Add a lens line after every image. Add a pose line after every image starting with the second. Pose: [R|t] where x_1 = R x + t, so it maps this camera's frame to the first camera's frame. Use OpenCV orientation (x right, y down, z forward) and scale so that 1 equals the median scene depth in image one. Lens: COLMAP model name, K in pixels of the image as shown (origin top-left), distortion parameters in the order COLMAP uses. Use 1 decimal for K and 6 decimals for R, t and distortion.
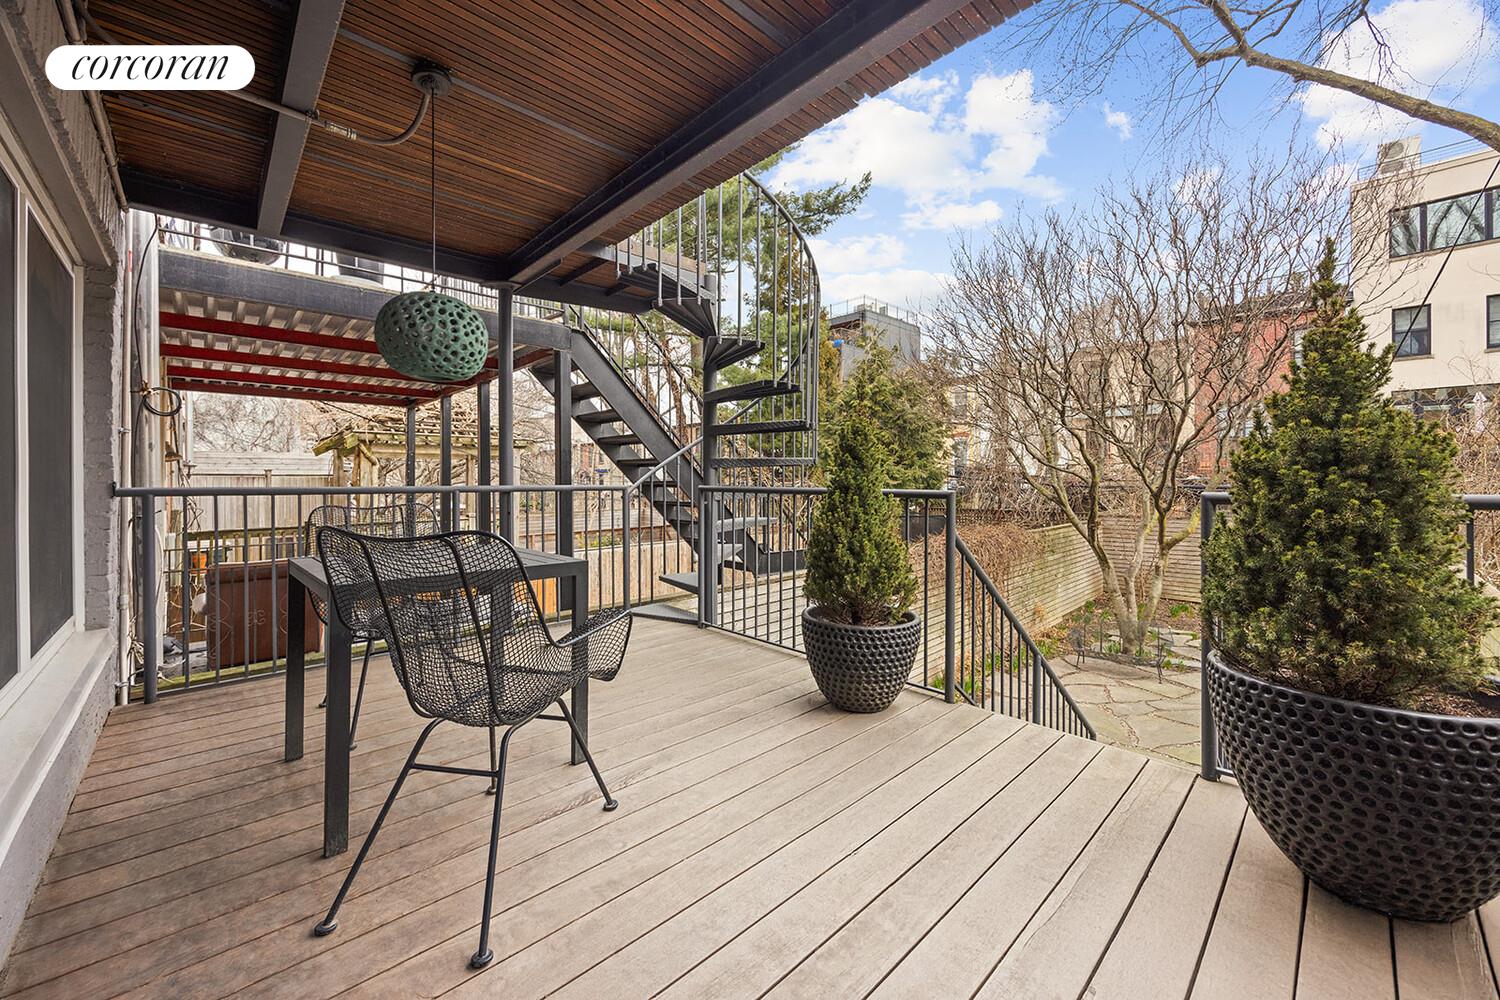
lens RADIAL K [[584.8, 0, 748.2], [0, 584.8, 487.9], [0, 0, 1]] dist [-0.002746, -0.000065]
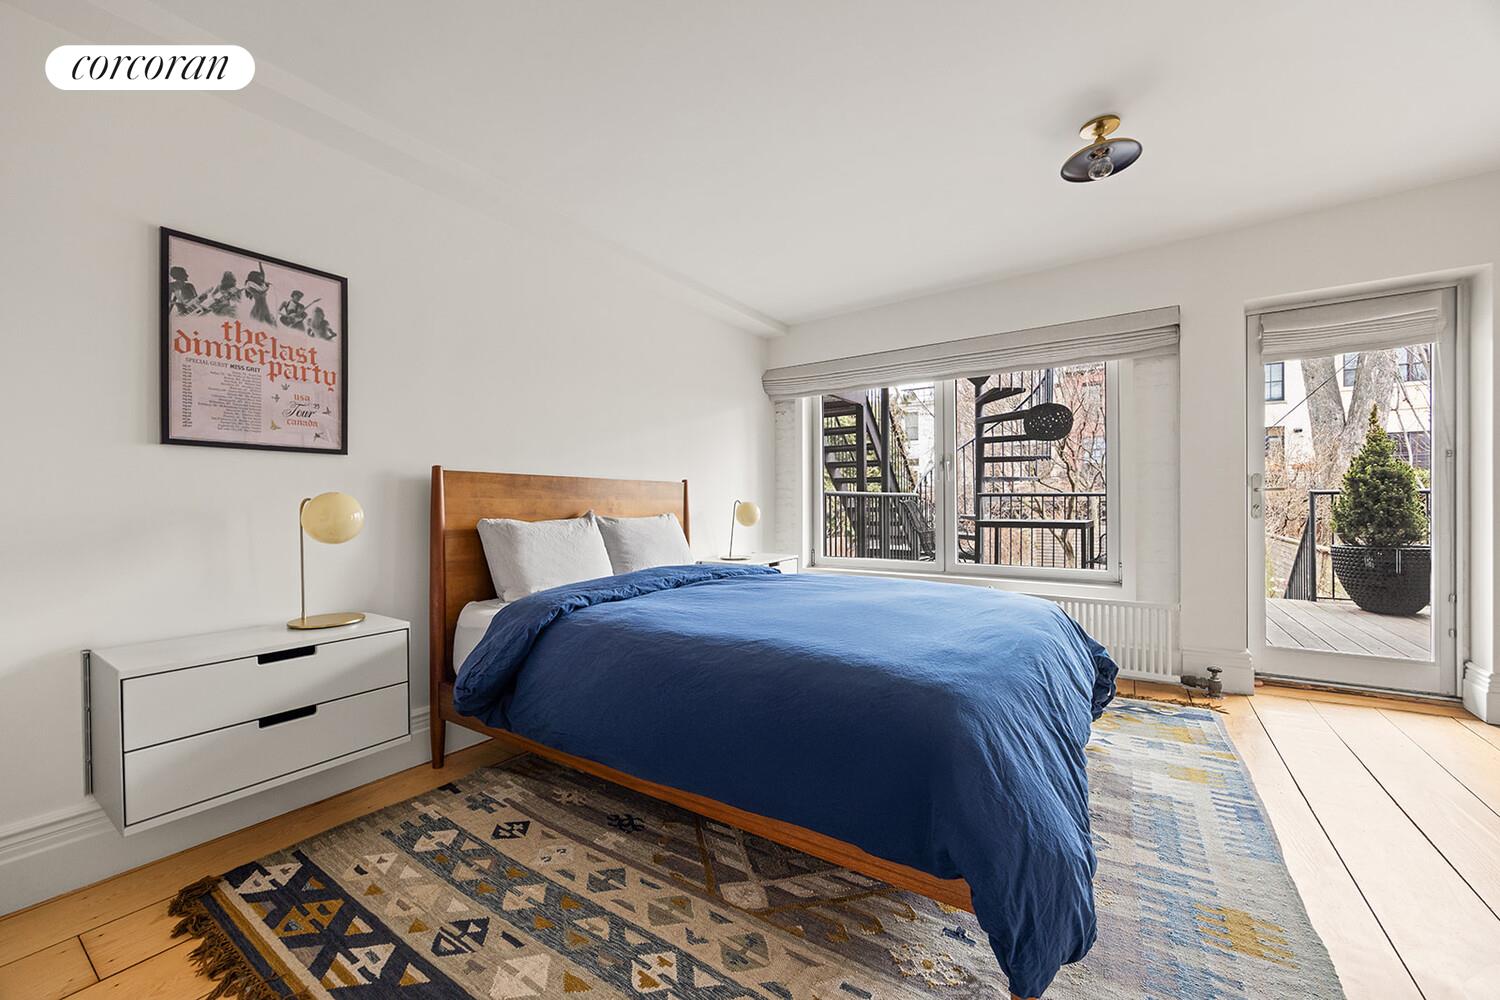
lens RADIAL K [[584.8, 0, 750.4], [0, 584.8, 503.2], [0, 0, 1]] dist [-0.002746, -0.000065]
pose [[0.973999, -0.012127, 0.226228, -3.125246], [0.012570, 0.999921, -0.000520, 0.055210], [-0.226203, 0.003351, 0.974074, -1.336195]]
